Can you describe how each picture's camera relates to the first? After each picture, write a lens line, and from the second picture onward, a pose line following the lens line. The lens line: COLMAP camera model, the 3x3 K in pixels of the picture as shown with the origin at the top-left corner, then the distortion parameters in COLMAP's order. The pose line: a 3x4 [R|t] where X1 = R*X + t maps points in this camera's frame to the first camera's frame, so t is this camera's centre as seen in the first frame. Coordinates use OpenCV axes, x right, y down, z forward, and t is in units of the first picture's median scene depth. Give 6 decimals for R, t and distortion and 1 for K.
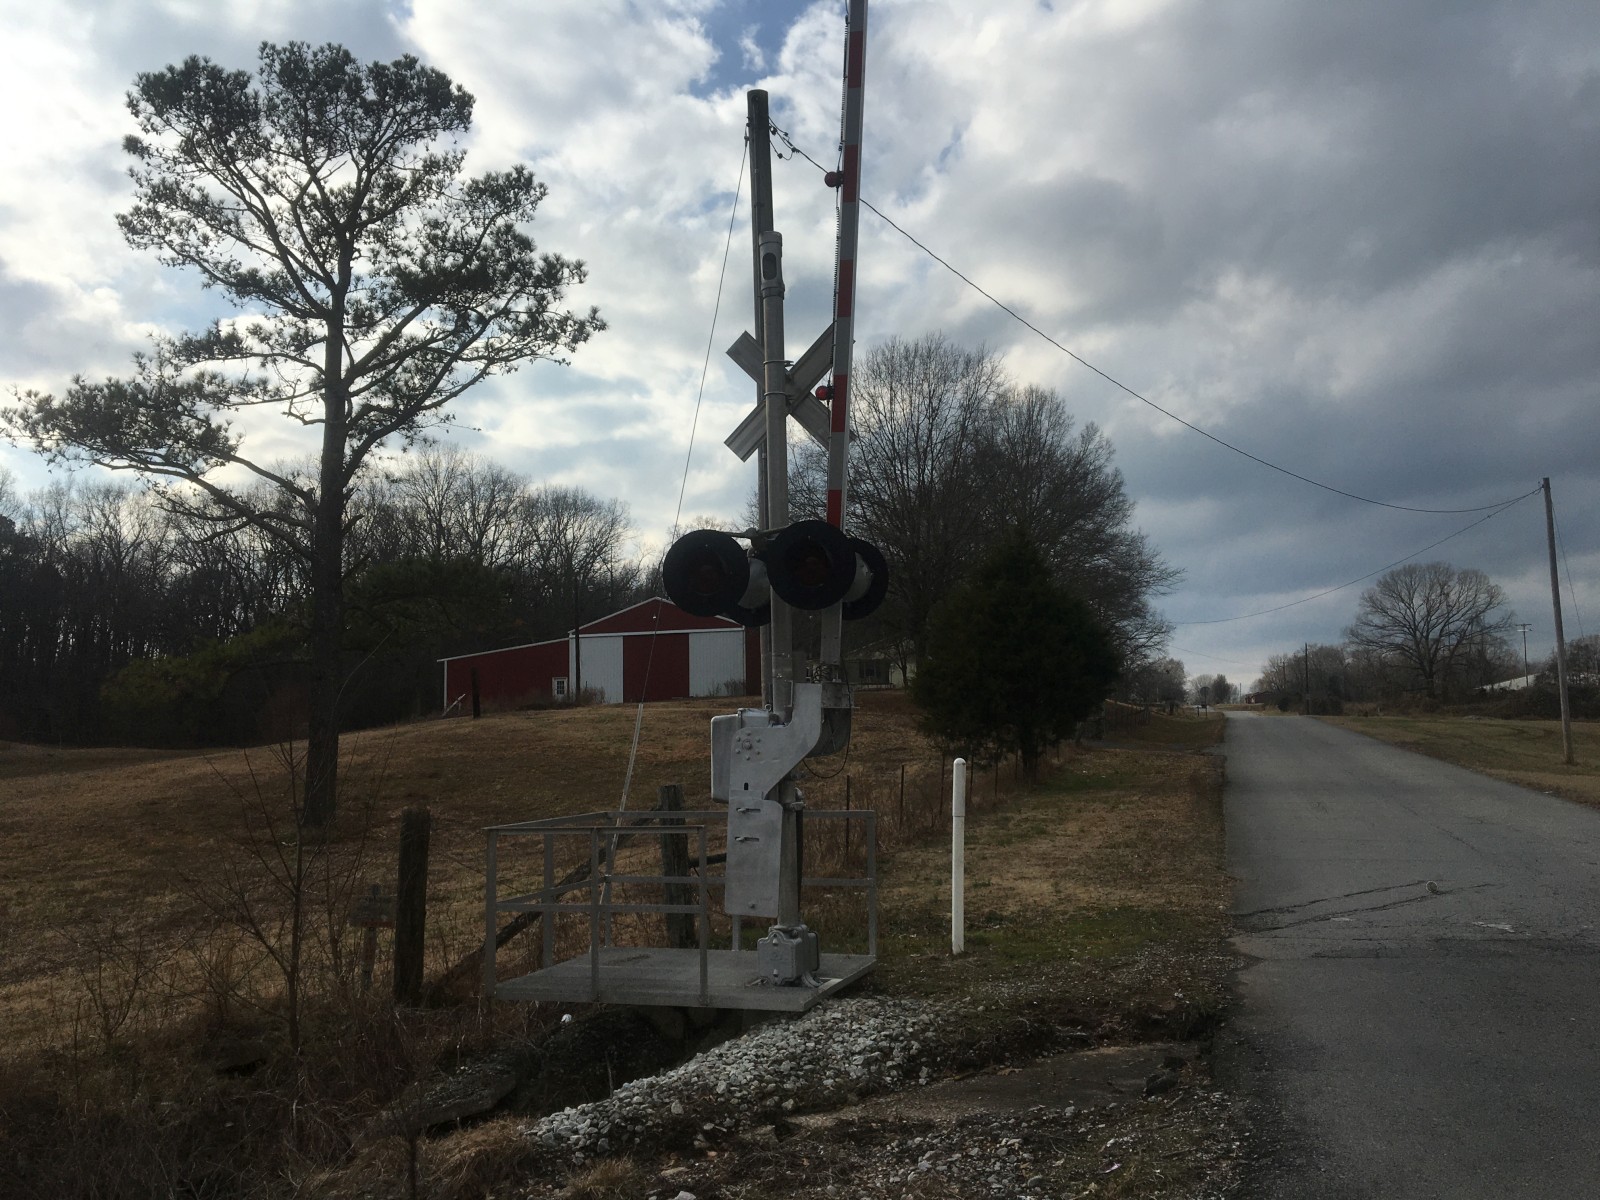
lens RADIAL K [[1377.0, 0, 790.9], [0, 1377.0, 599.7], [0, 0, 1]] dist [0.107916, -0.165211]
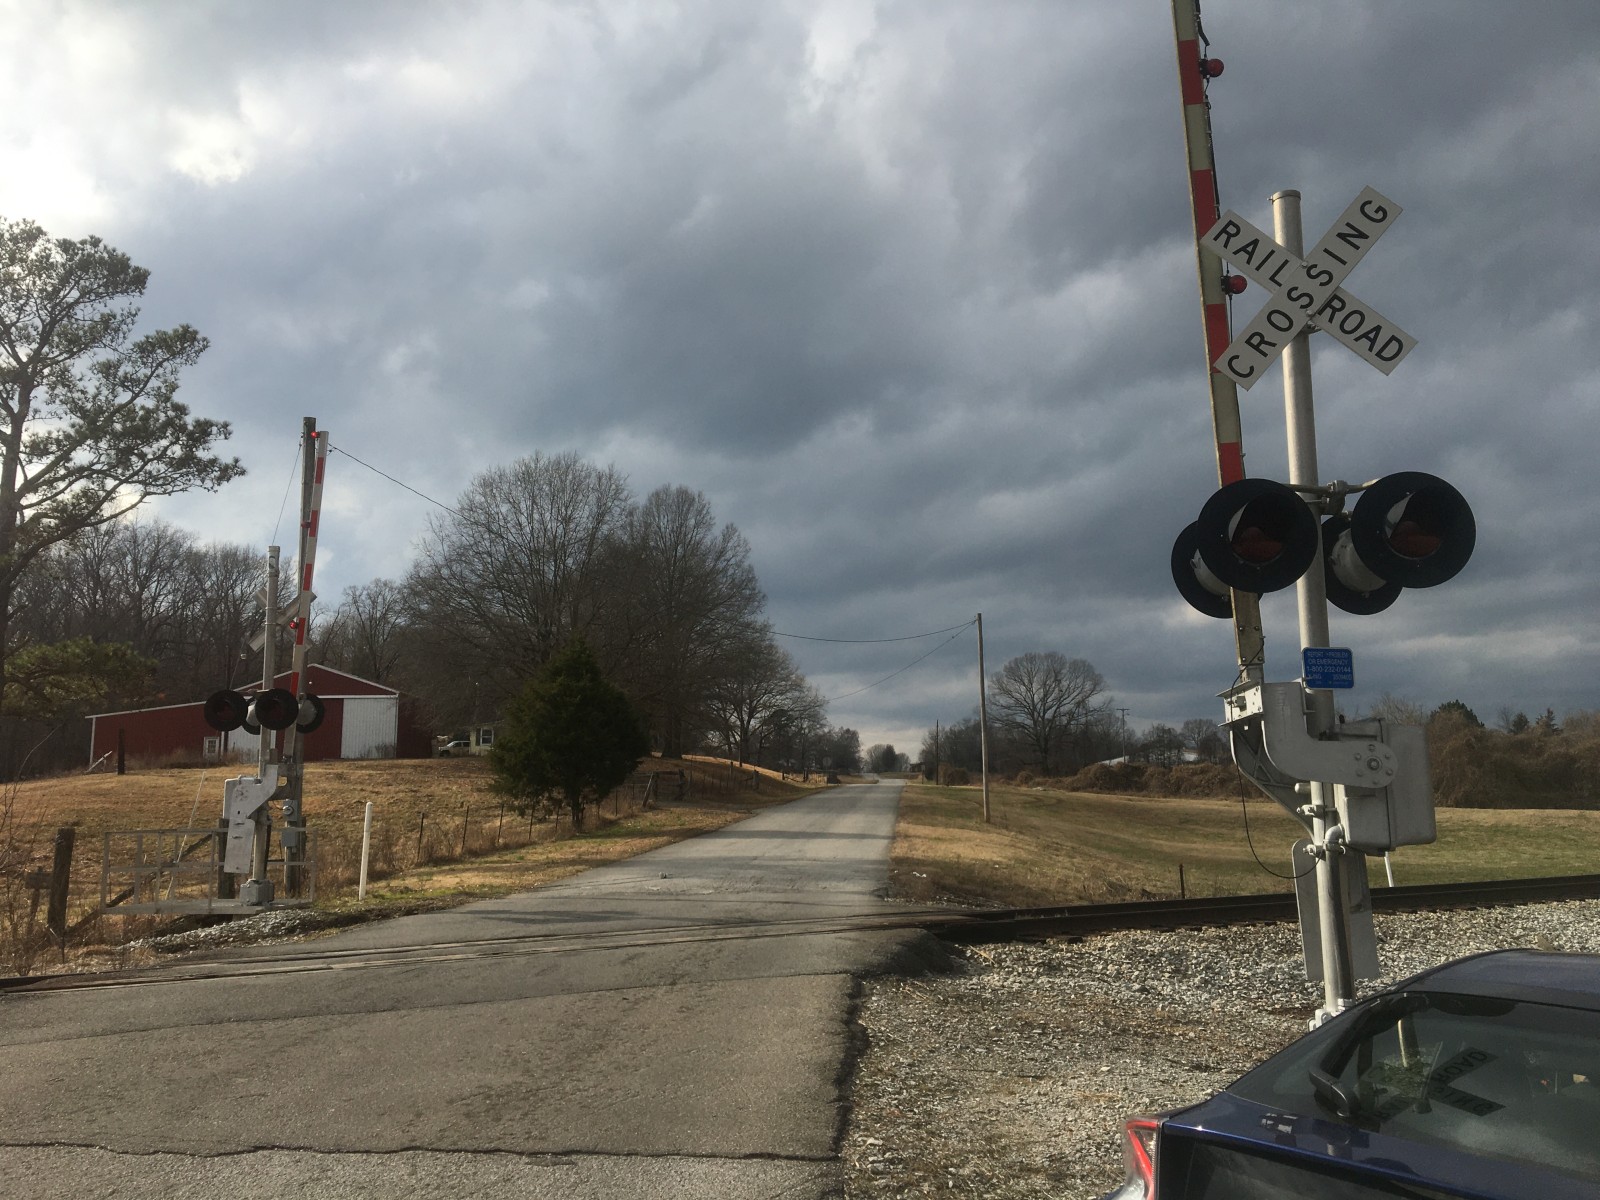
lens RADIAL K [[1377.0, 0, 790.9], [0, 1377.0, 599.7], [0, 0, 1]] dist [0.107916, -0.165211]
pose [[0.976370, 0.048180, 0.210669, 0.060814], [-0.038567, 0.998029, -0.049506, -0.021897], [-0.212639, 0.040211, 0.976303, -0.239724]]
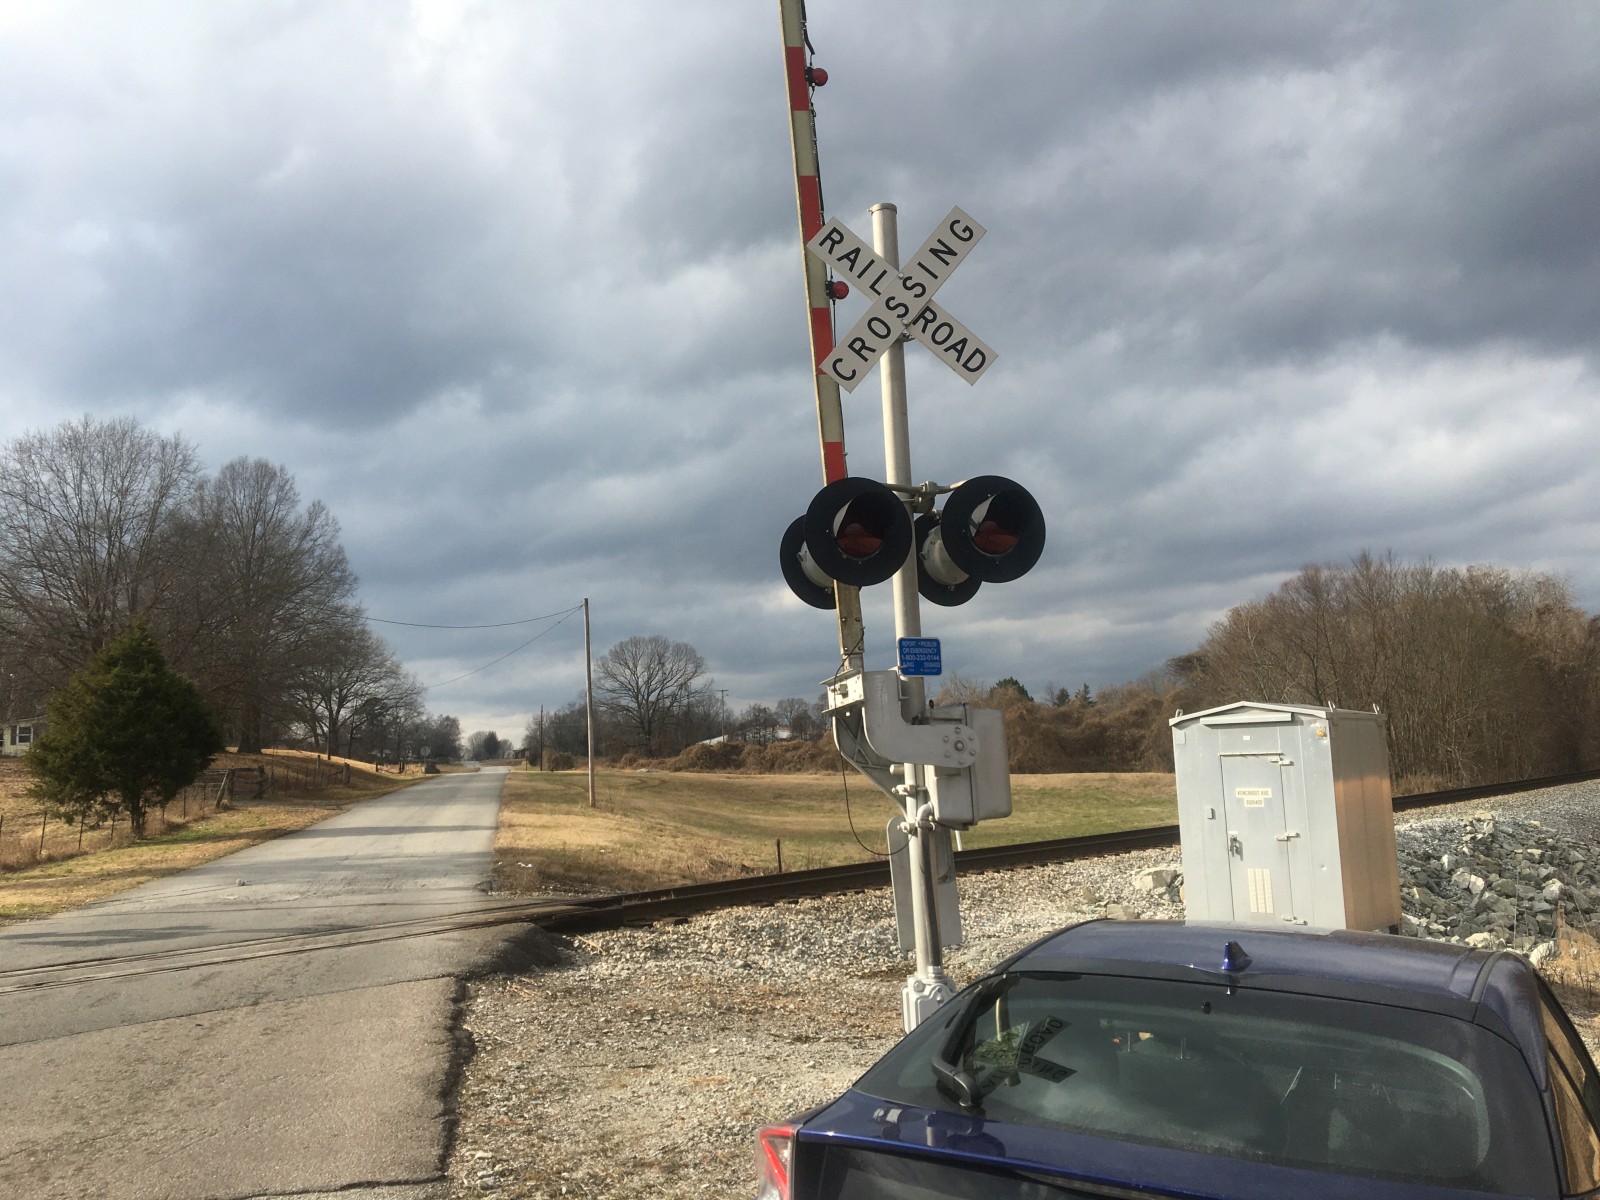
lens RADIAL K [[1369.4, 0, 803.8], [0, 1369.4, 606.1], [0, 0, 1]] dist [0.102857, -0.159276]
pose [[0.872845, 0.046588, 0.485768, 0.060052], [-0.029285, 0.998639, -0.043157, -0.023998], [-0.487118, 0.023443, 0.873021, -0.233102]]
